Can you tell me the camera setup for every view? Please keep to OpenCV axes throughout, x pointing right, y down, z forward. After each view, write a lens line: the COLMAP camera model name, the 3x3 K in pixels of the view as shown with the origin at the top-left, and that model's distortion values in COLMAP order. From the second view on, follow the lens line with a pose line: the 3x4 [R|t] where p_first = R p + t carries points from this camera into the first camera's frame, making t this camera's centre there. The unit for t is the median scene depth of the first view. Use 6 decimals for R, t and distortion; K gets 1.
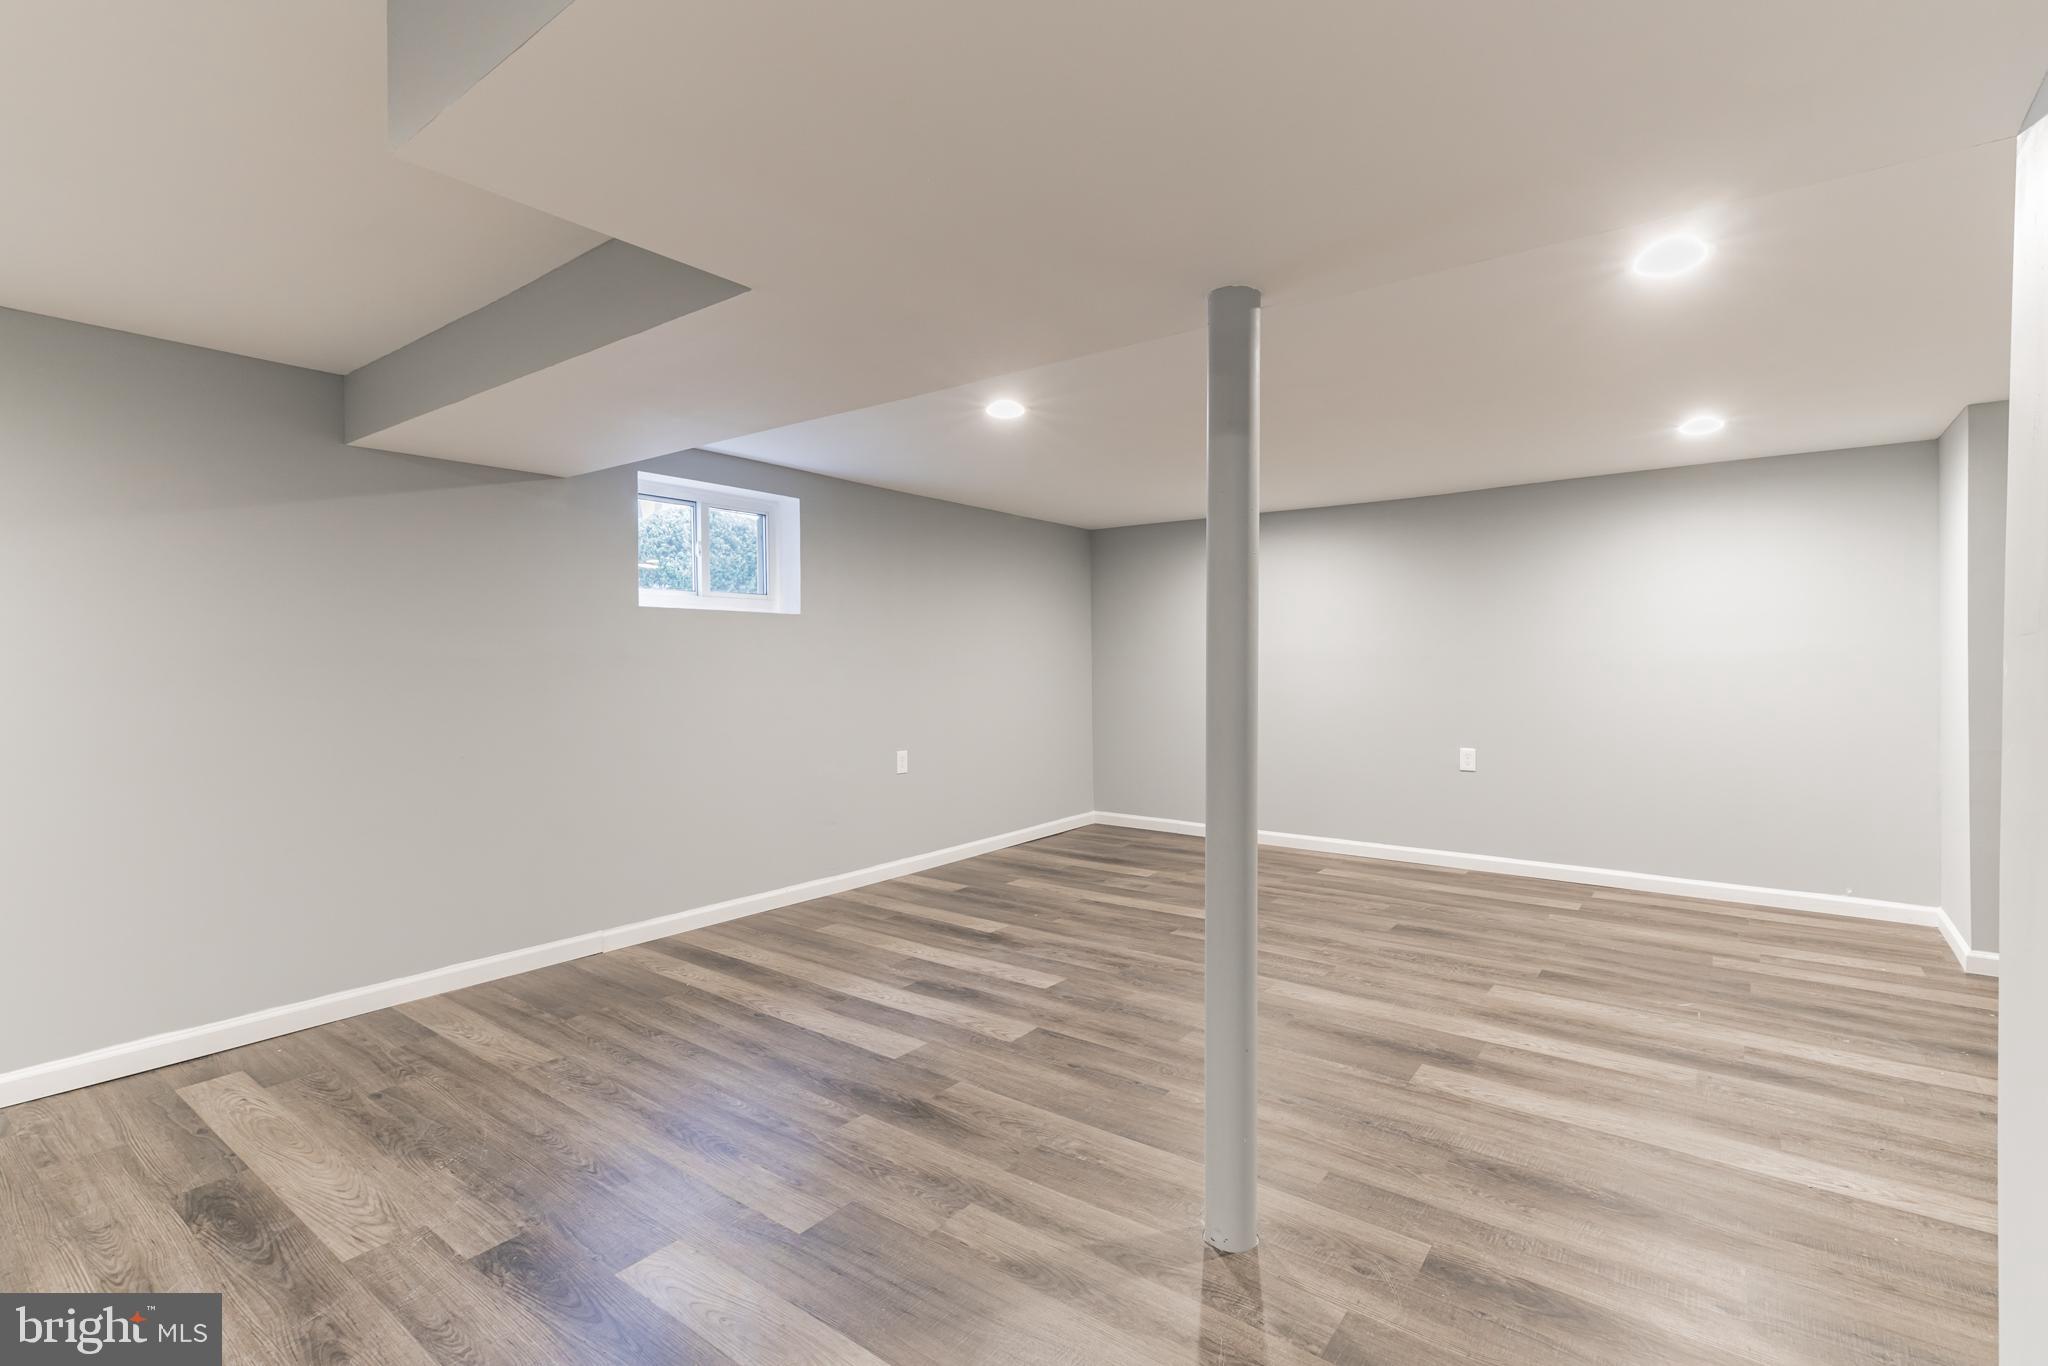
lens RADIAL K [[913.6, 0, 1025.6], [0, 913.6, 662.3], [0, 0, 1]] dist [0.002100, 0.000552]
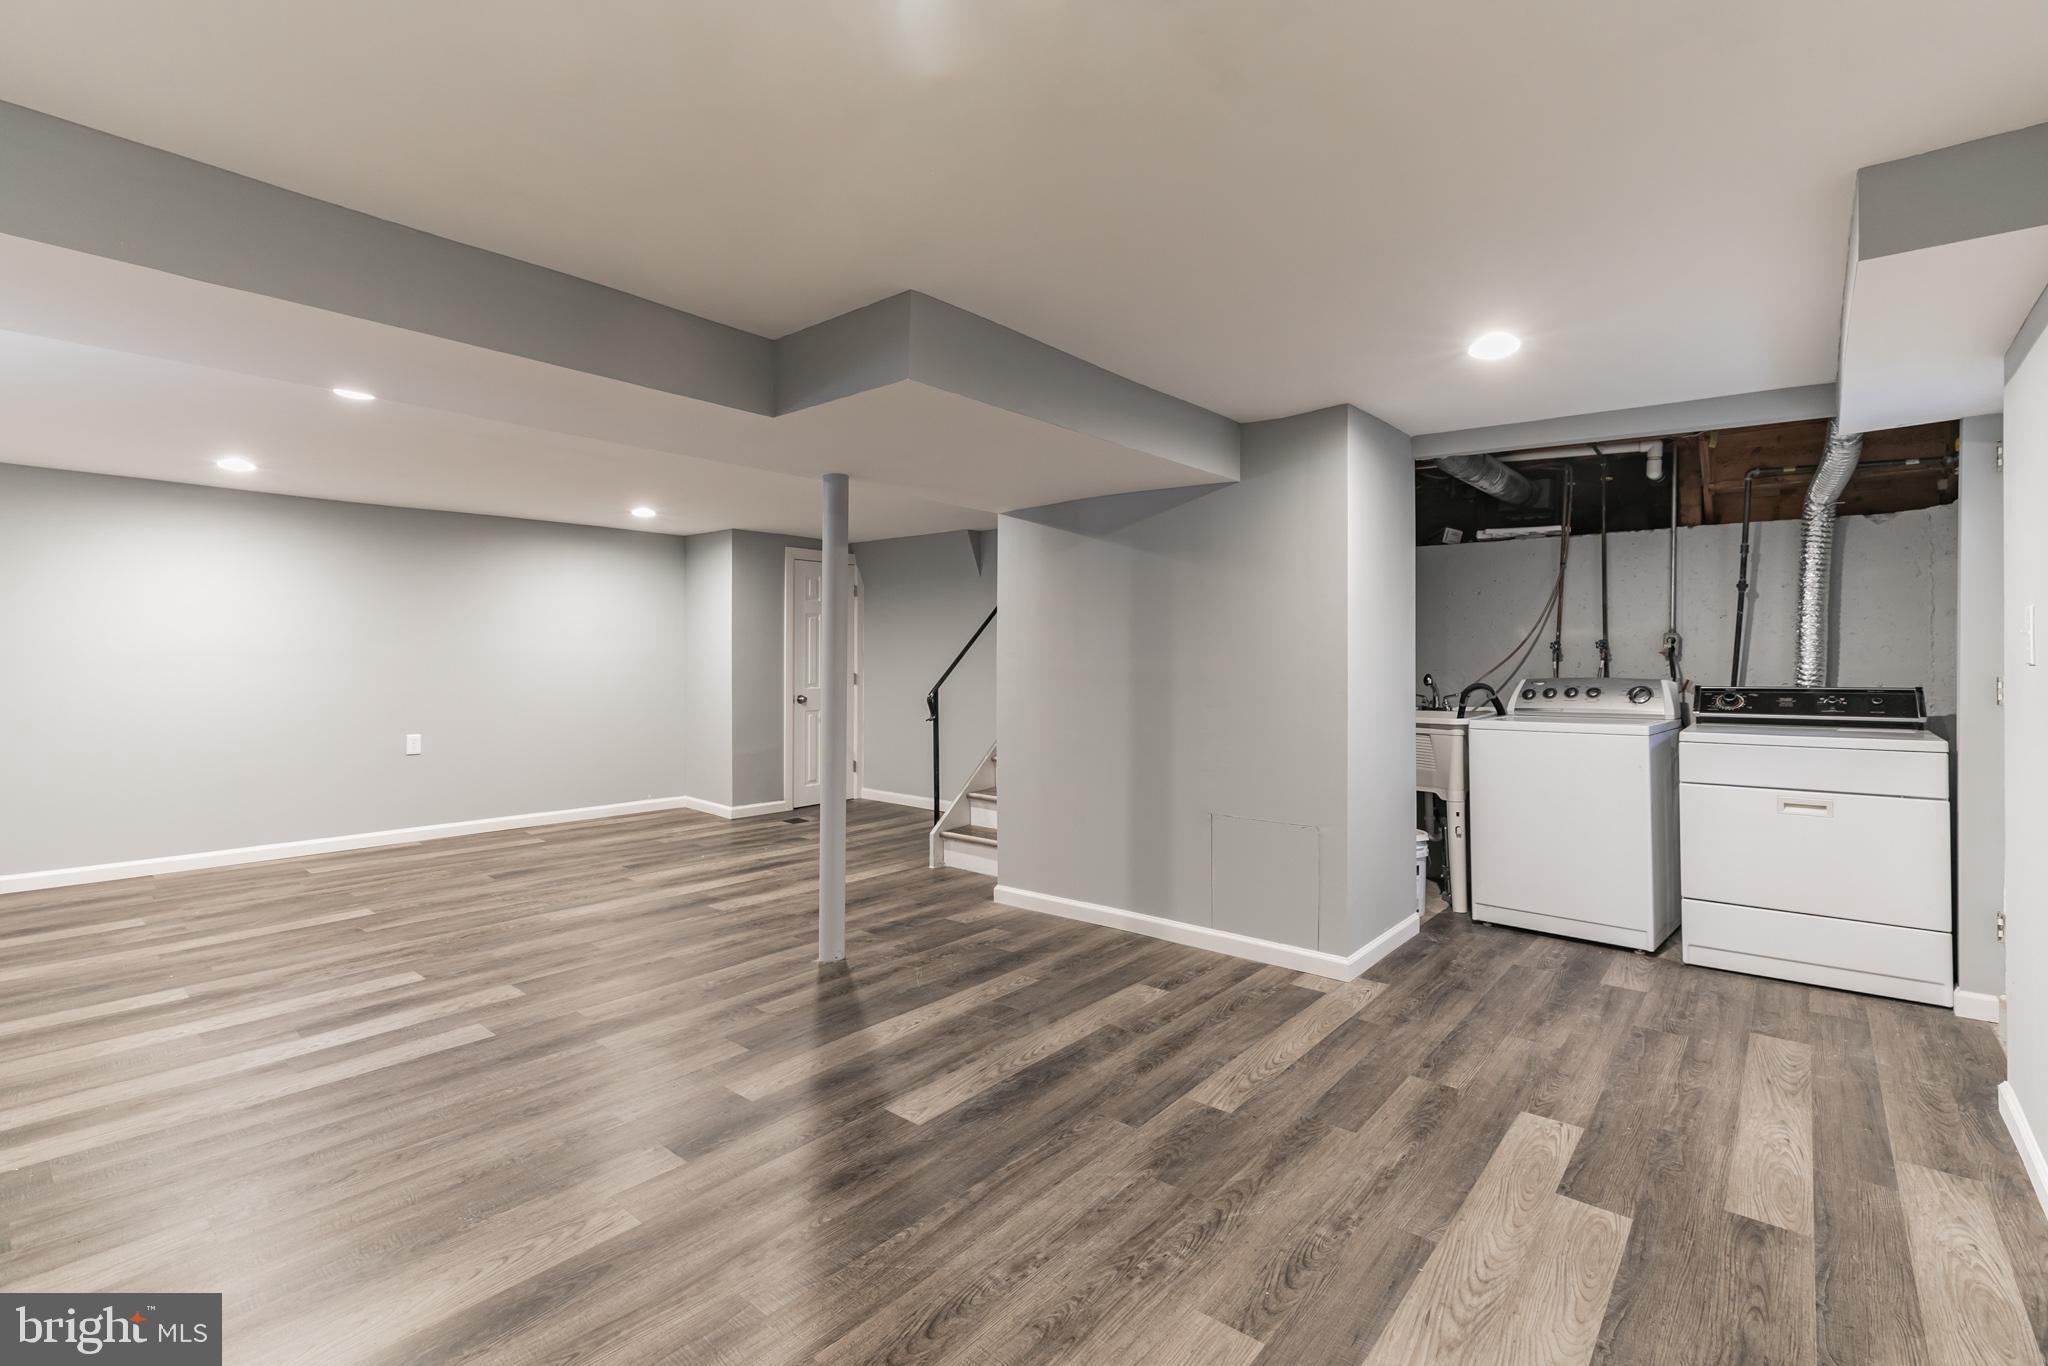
lens RADIAL K [[913.6, 0, 1025.6], [0, 913.6, 662.3], [0, 0, 1]] dist [0.002100, 0.000552]
pose [[0.076411, -0.005657, 0.997060, -0.971842], [-0.001865, 0.999981, 0.005816, -0.005914], [-0.997075, -0.002304, 0.076399, 0.256589]]
